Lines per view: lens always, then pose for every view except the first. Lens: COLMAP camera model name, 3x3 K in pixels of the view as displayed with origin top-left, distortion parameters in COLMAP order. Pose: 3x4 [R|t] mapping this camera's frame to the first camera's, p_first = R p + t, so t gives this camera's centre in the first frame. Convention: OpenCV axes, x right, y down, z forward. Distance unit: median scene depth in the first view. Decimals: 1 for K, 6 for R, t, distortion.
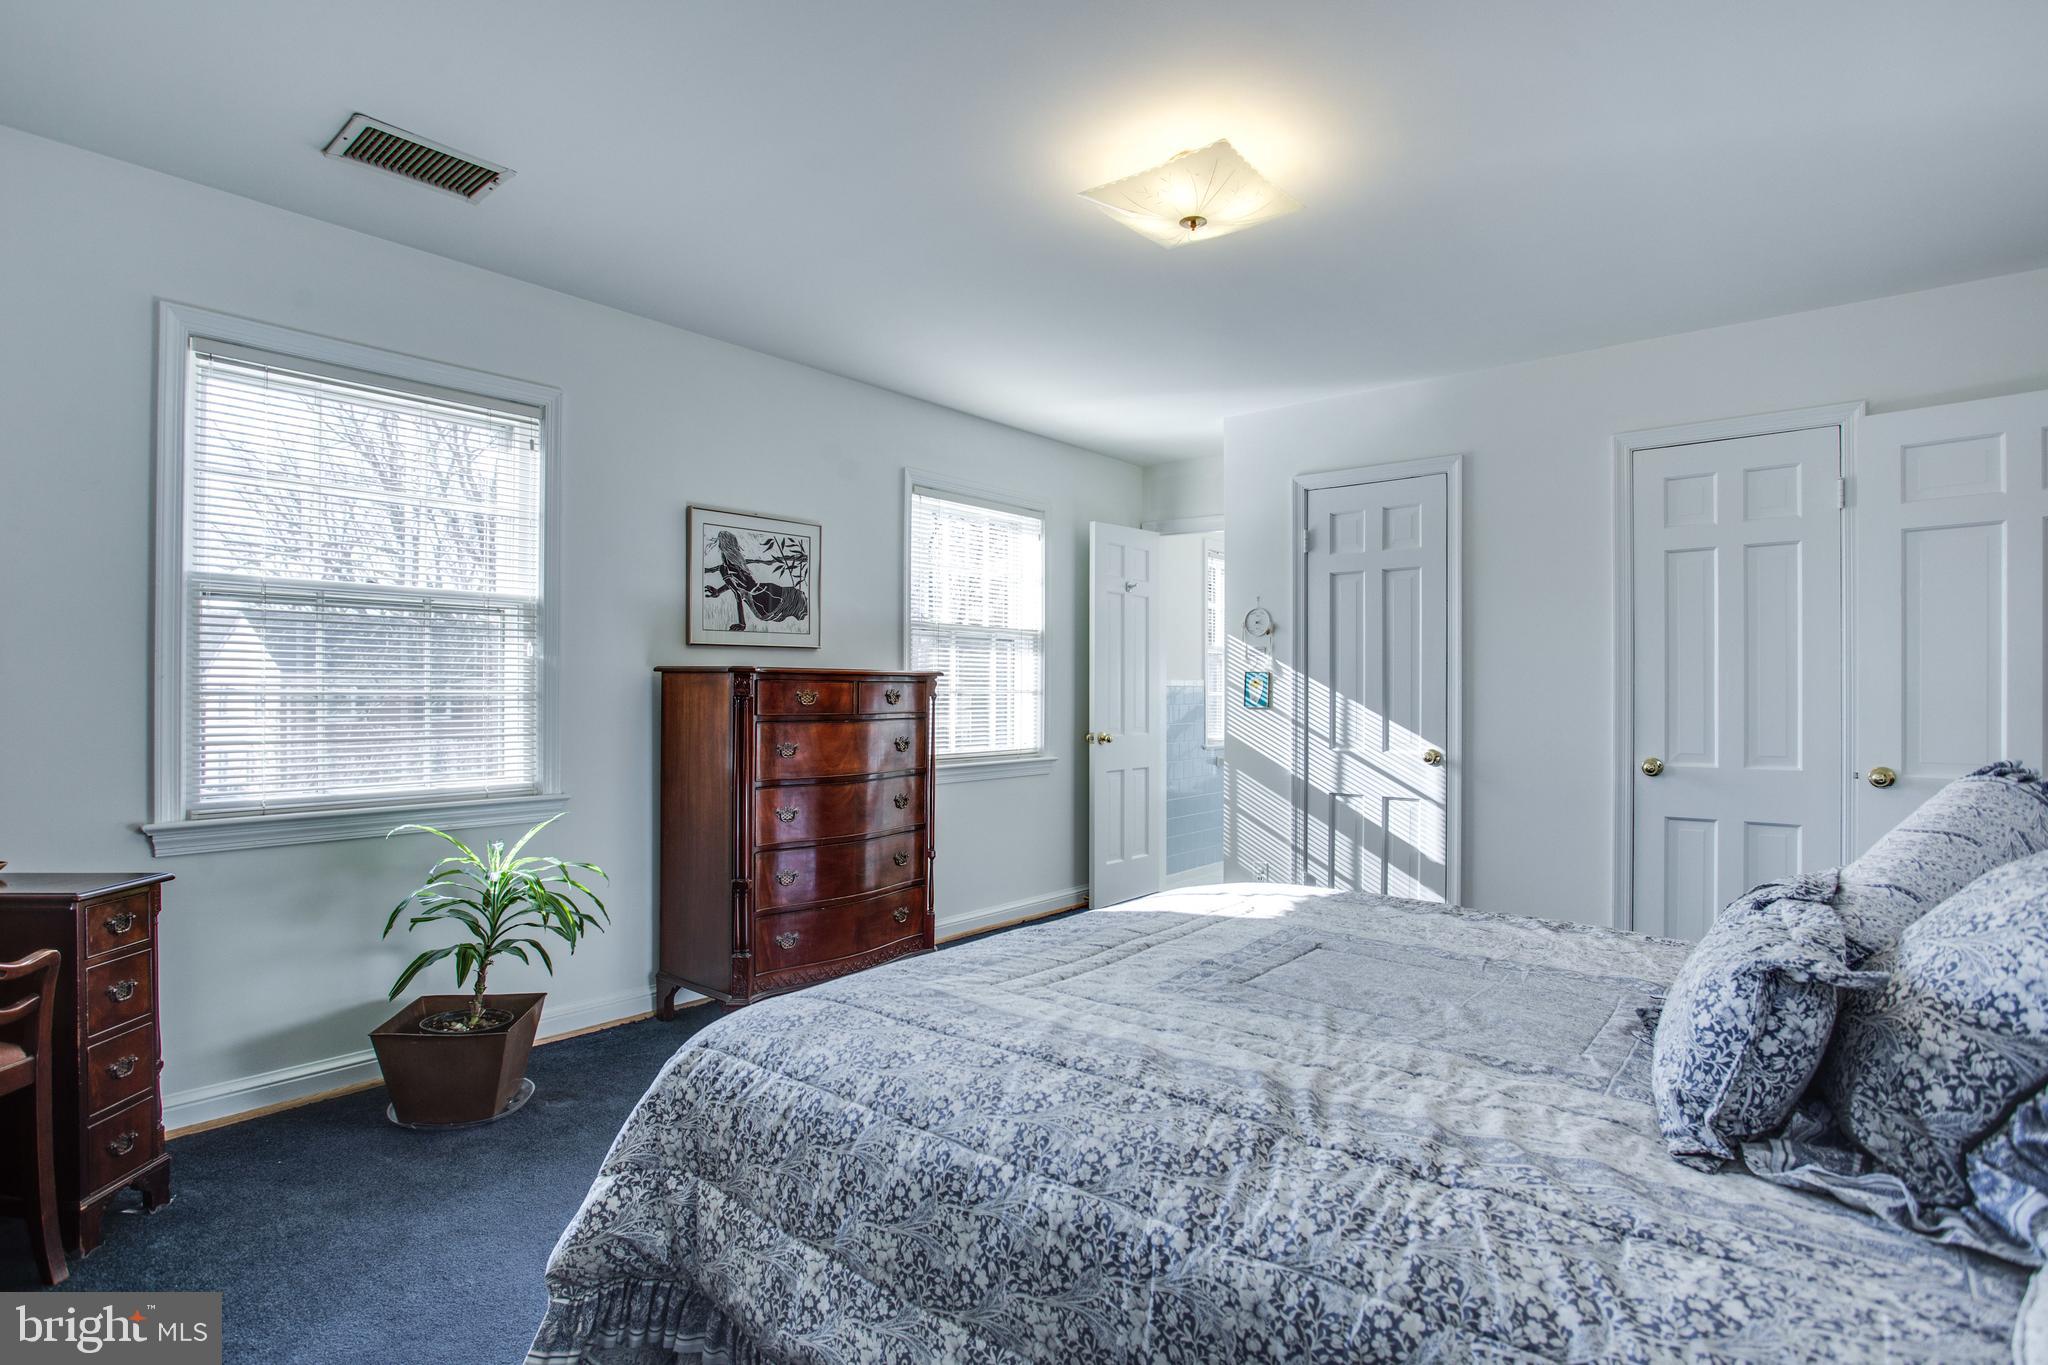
lens RADIAL K [[1013.9, 0, 1024.2], [0, 1013.9, 688.0], [0, 0, 1]] dist [-0.045769, 0.020316]
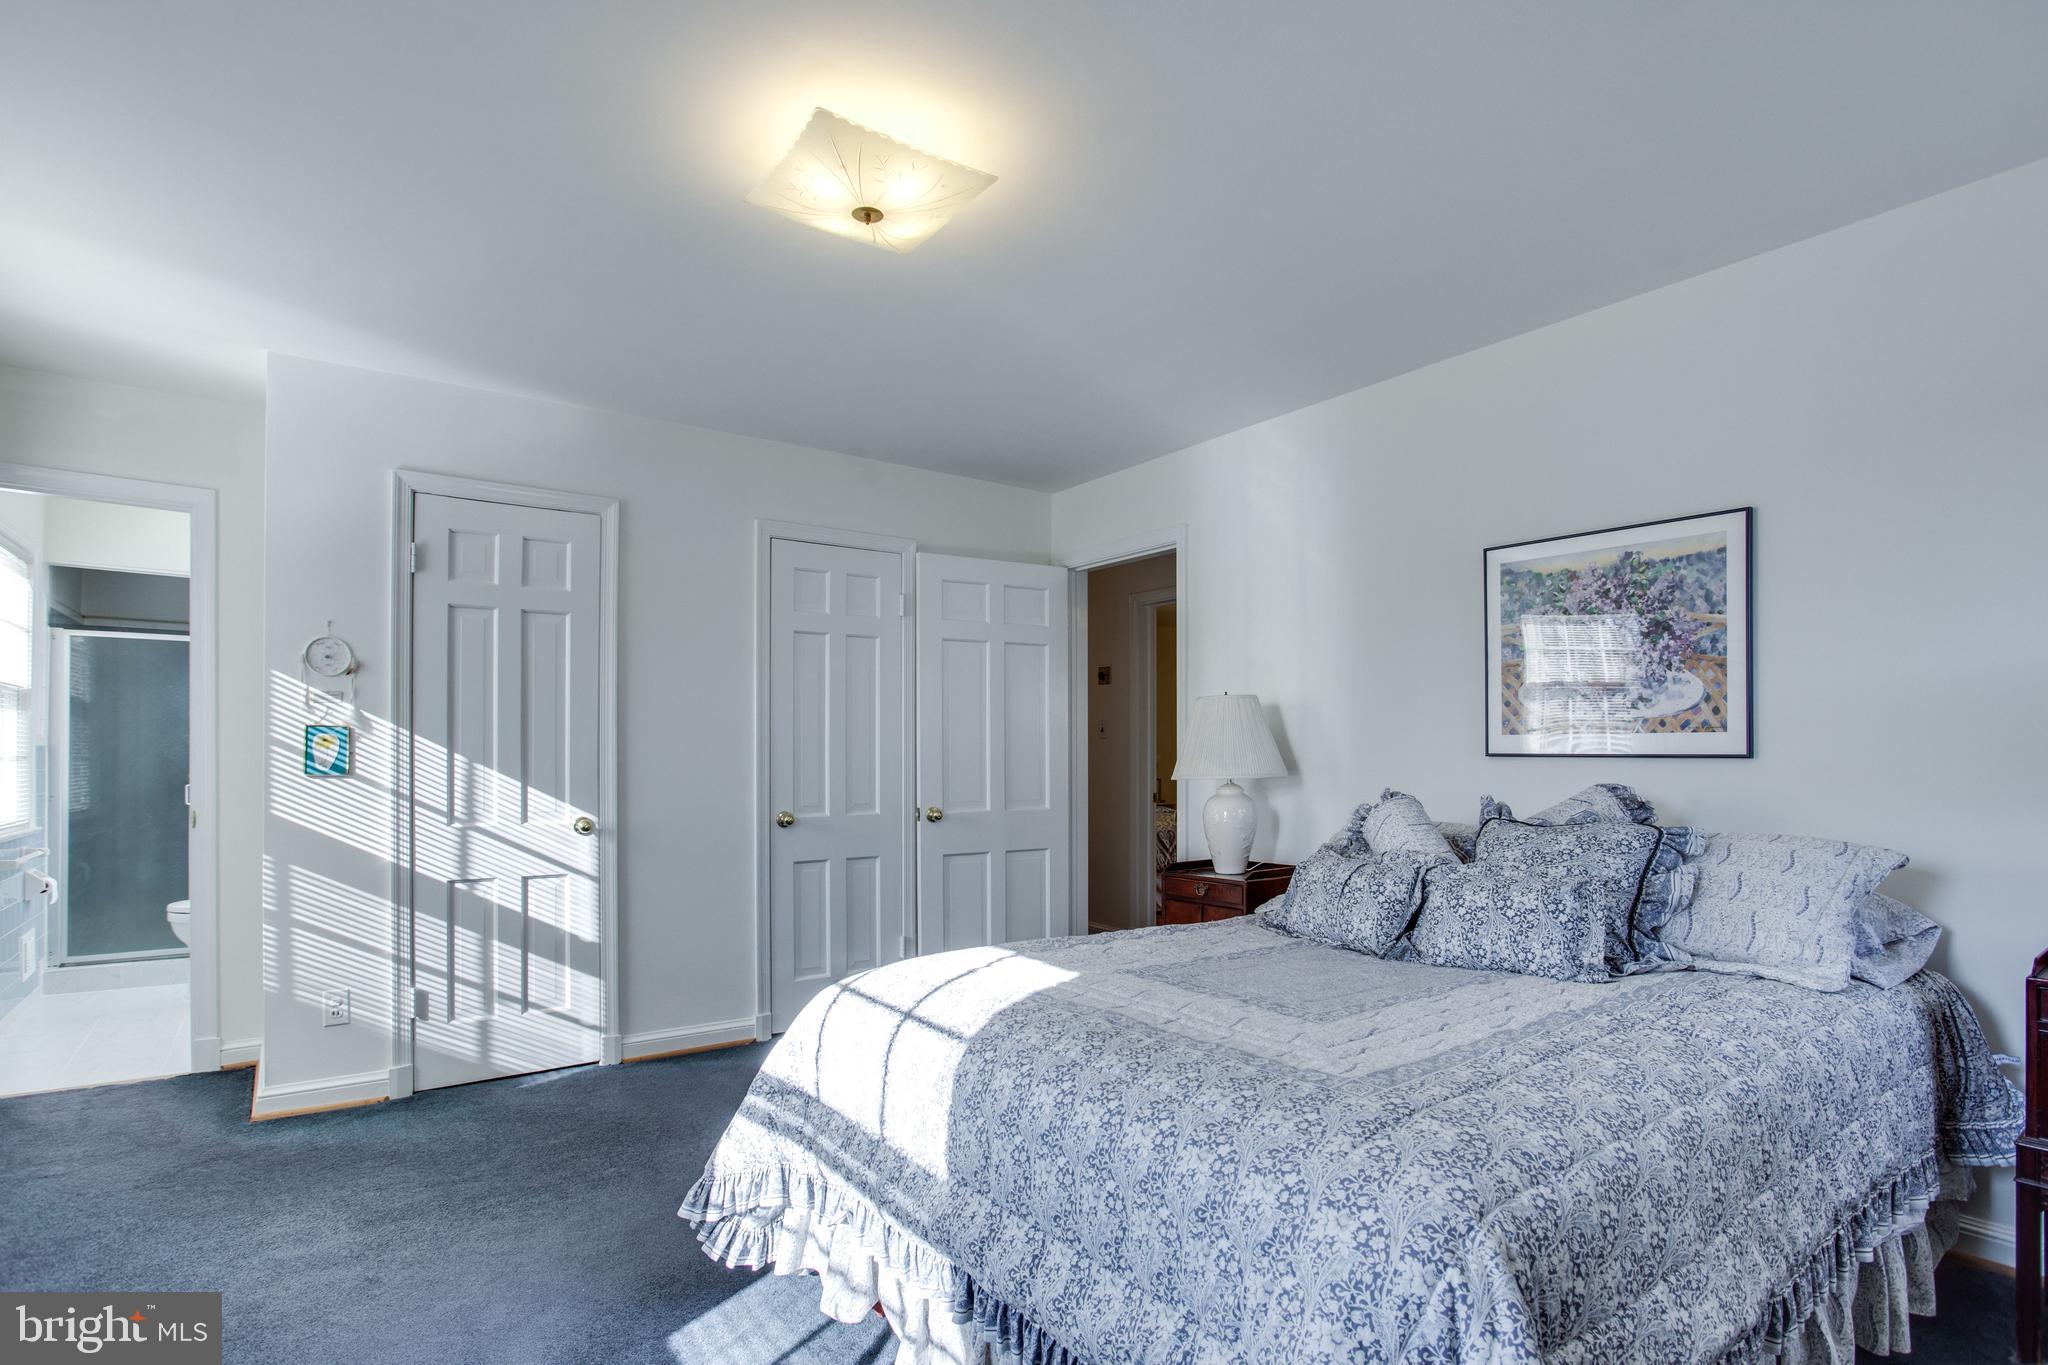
lens RADIAL K [[1062.6, 0, 997.9], [0, 1062.6, 750.6], [0, 0, 1]] dist [-0.002837, -0.000163]
pose [[0.272983, -0.000641, 0.962019, -0.386612], [-0.005115, 0.999985, 0.002118, -0.002573], [-0.962005, -0.005498, 0.272975, 0.358520]]
